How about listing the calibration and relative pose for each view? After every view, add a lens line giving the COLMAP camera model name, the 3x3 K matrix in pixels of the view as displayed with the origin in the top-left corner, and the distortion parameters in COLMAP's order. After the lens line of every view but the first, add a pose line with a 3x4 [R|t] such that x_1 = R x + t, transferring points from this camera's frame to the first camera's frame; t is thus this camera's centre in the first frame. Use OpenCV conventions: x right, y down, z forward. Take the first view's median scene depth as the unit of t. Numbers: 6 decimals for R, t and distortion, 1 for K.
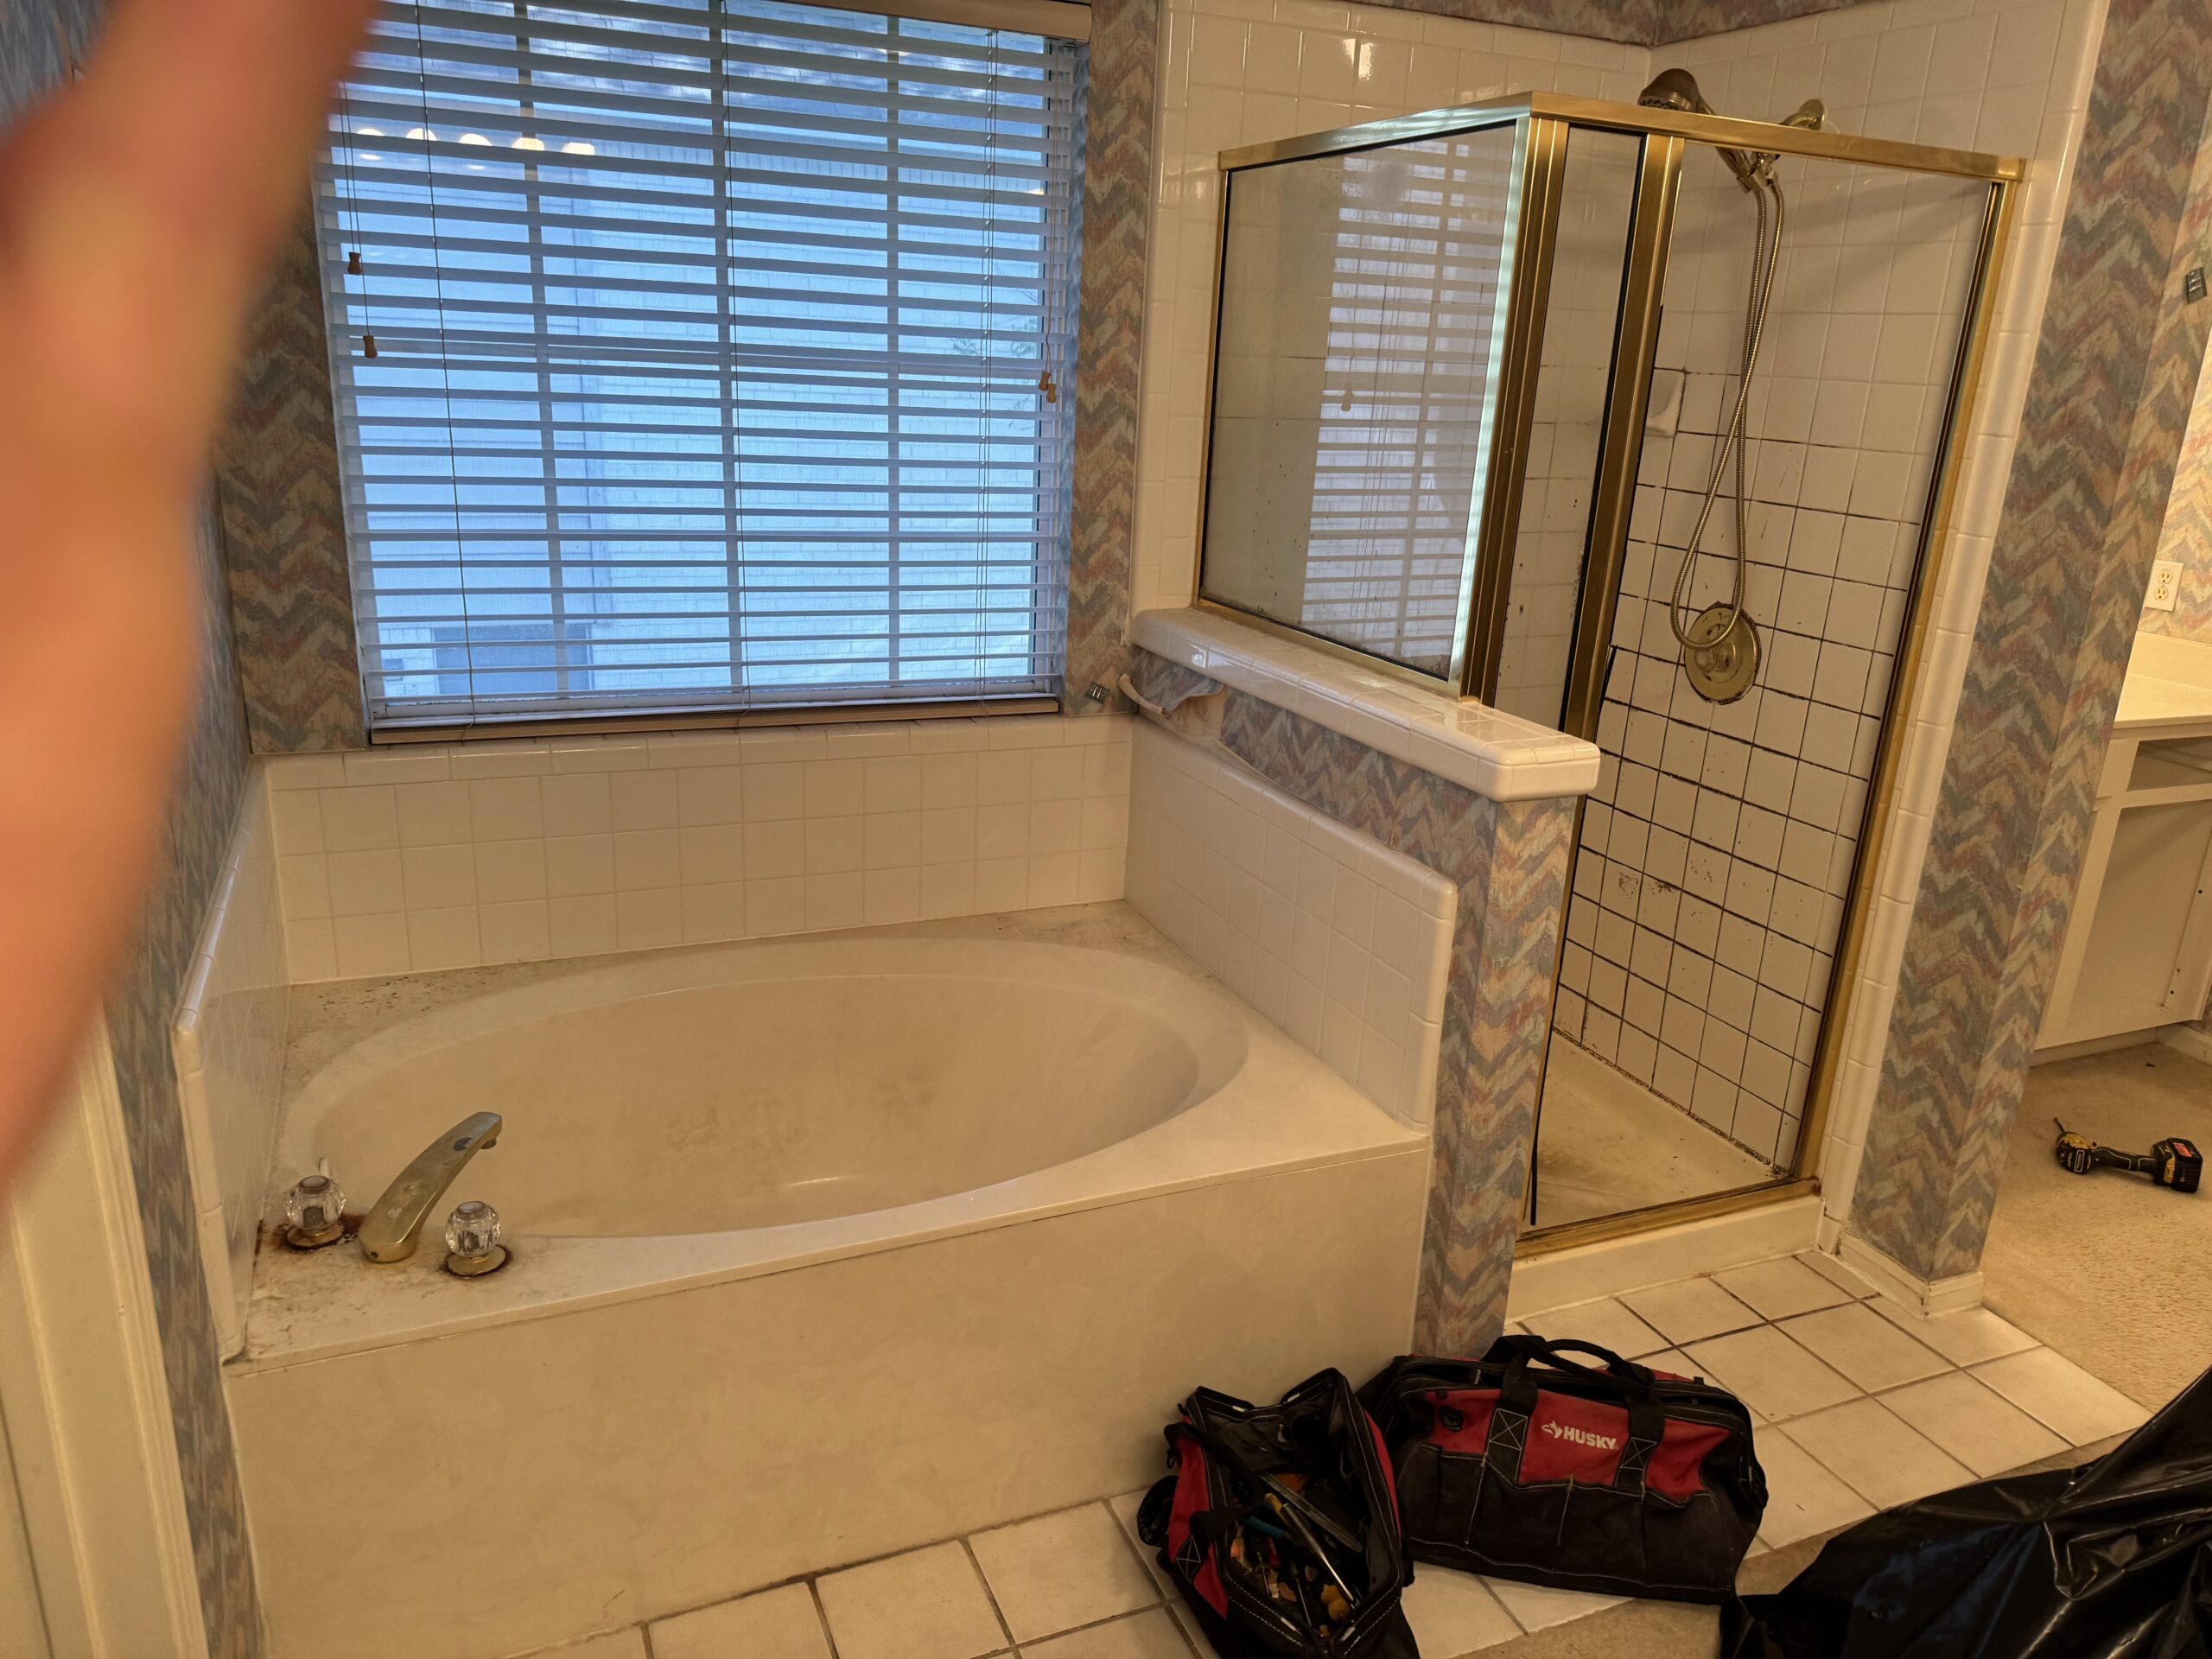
lens RADIAL K [[1577.0, 0, 1102.2], [0, 1577.0, 834.7], [0, 0, 1]] dist [0.027048, -0.023040]
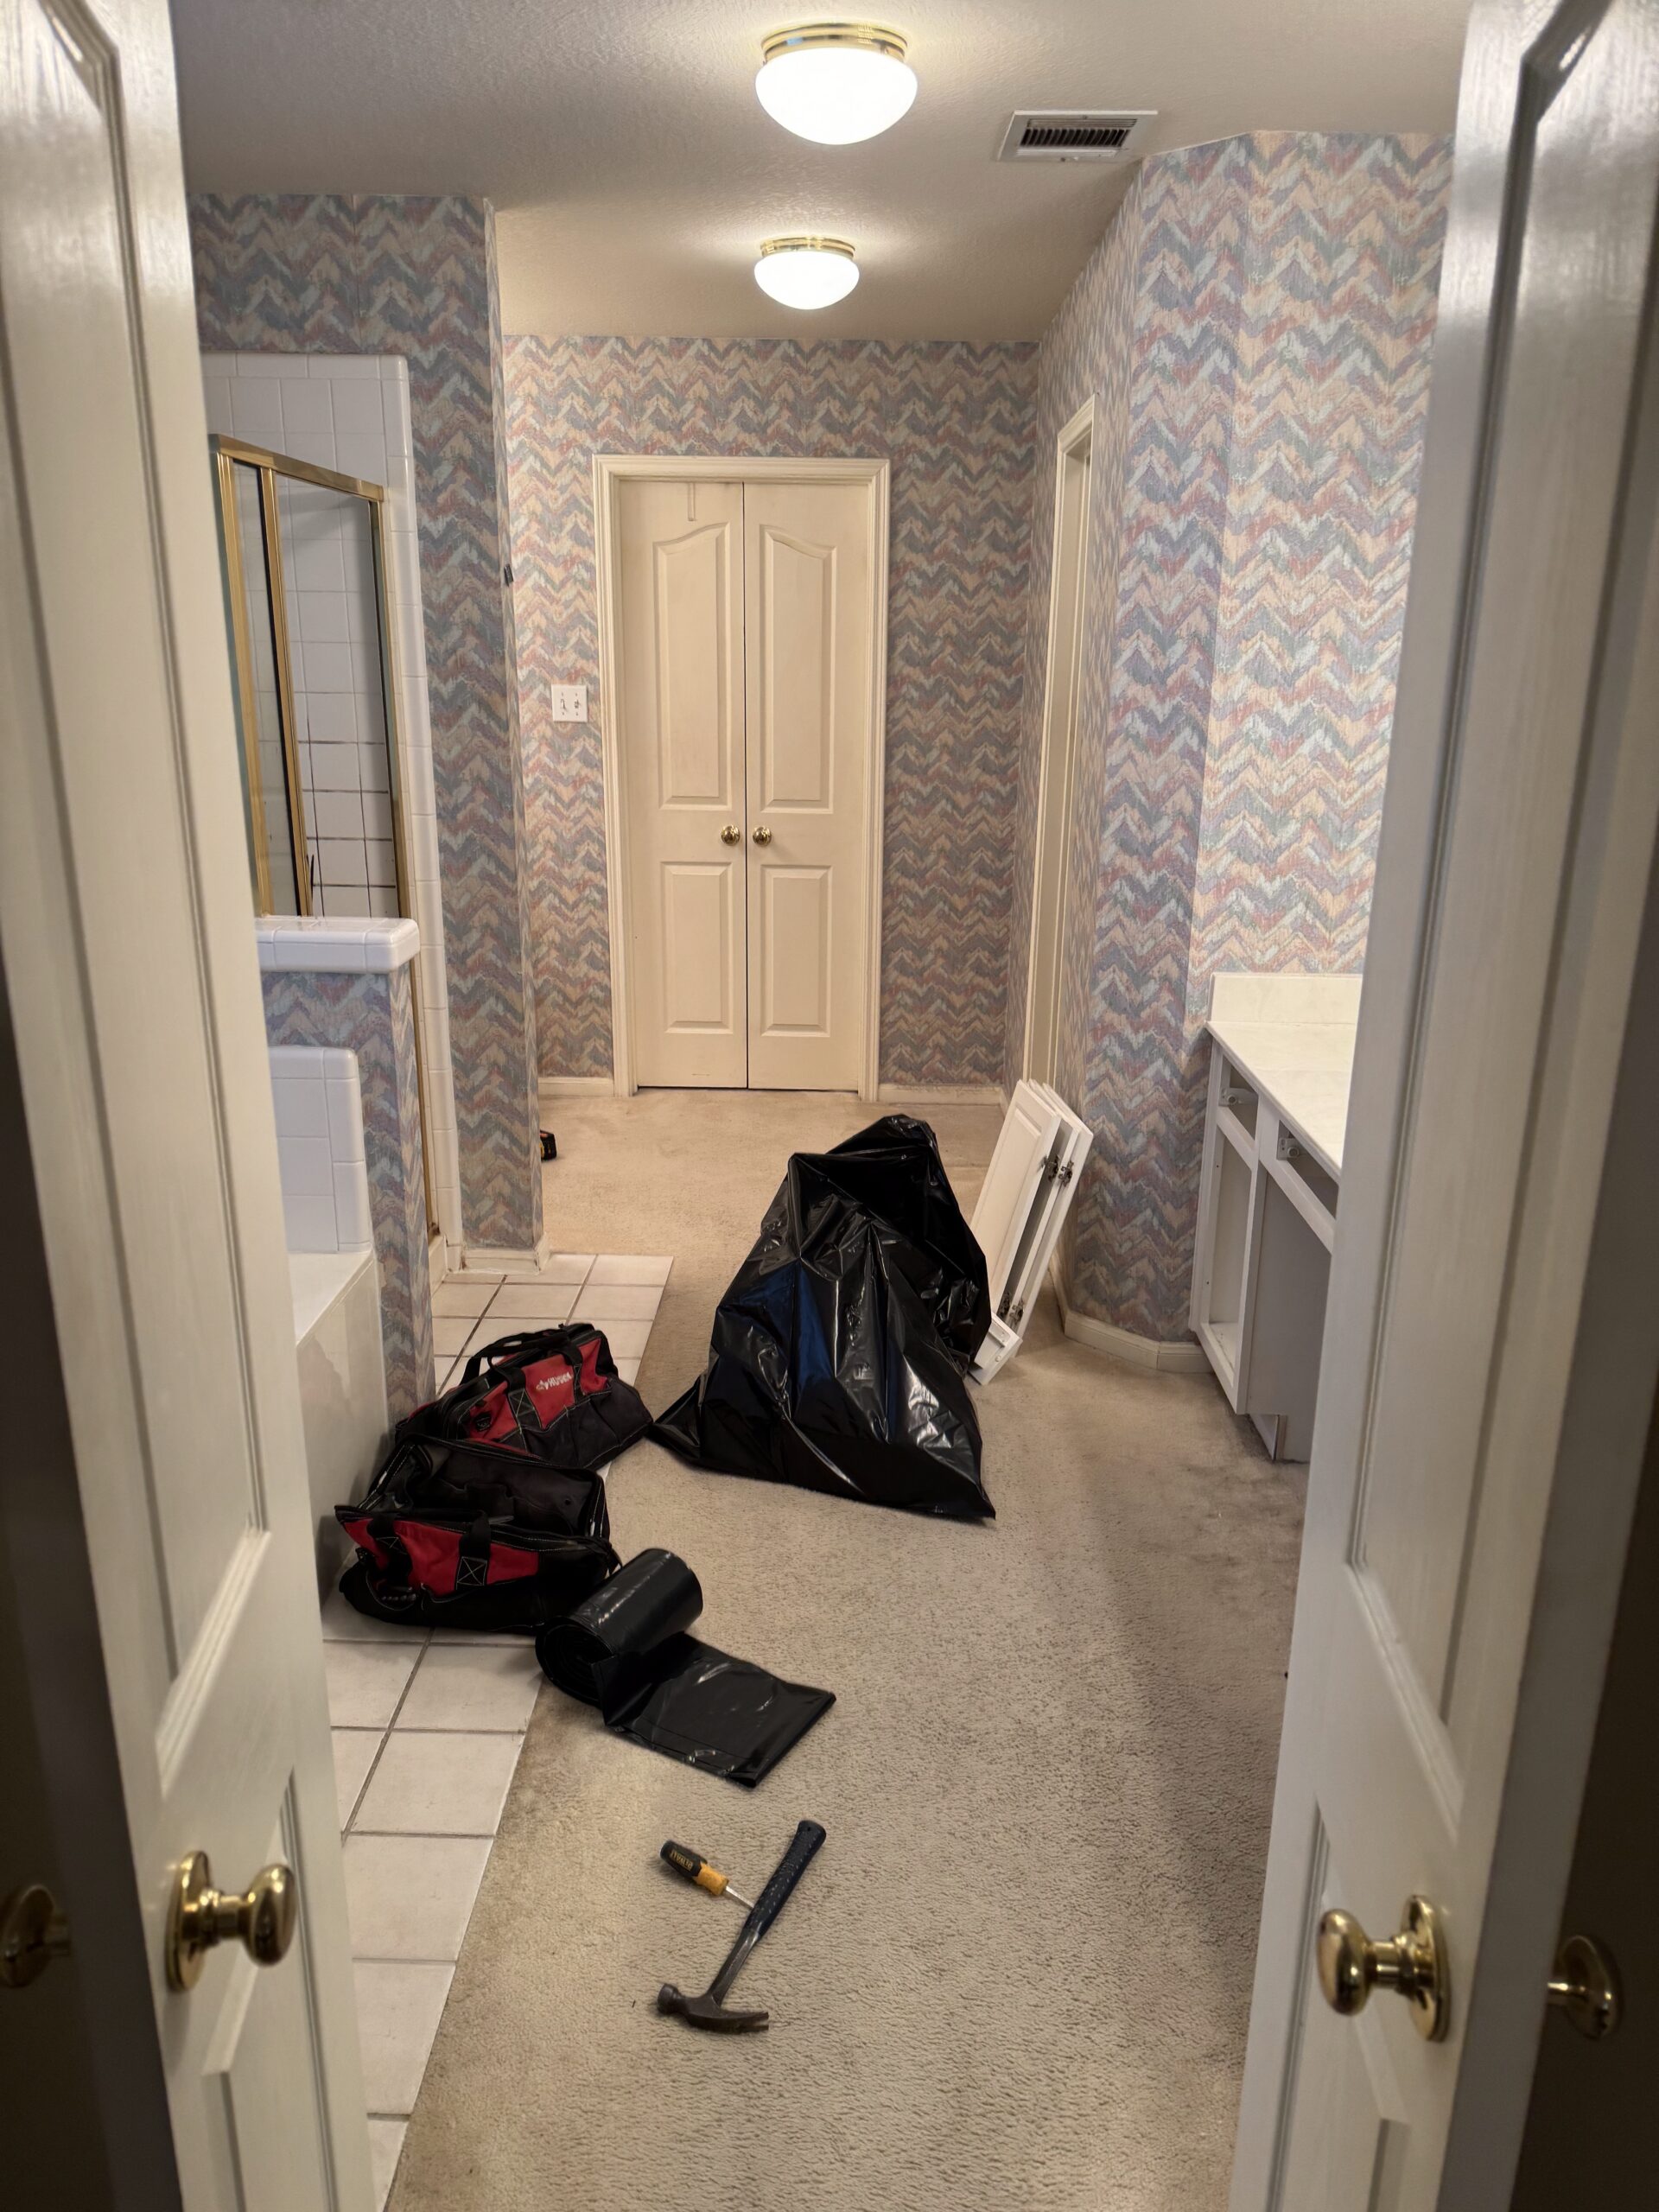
lens RADIAL K [[1577.0, 0, 826.6], [0, 1577.0, 1120.0], [0, 0, 1]] dist [0.027048, -0.023040]
pose [[0.405975, -0.307740, 0.860512, -0.690105], [0.278964, 0.938388, 0.203980, -0.064244], [-0.870266, 0.157241, 0.466810, 0.061525]]
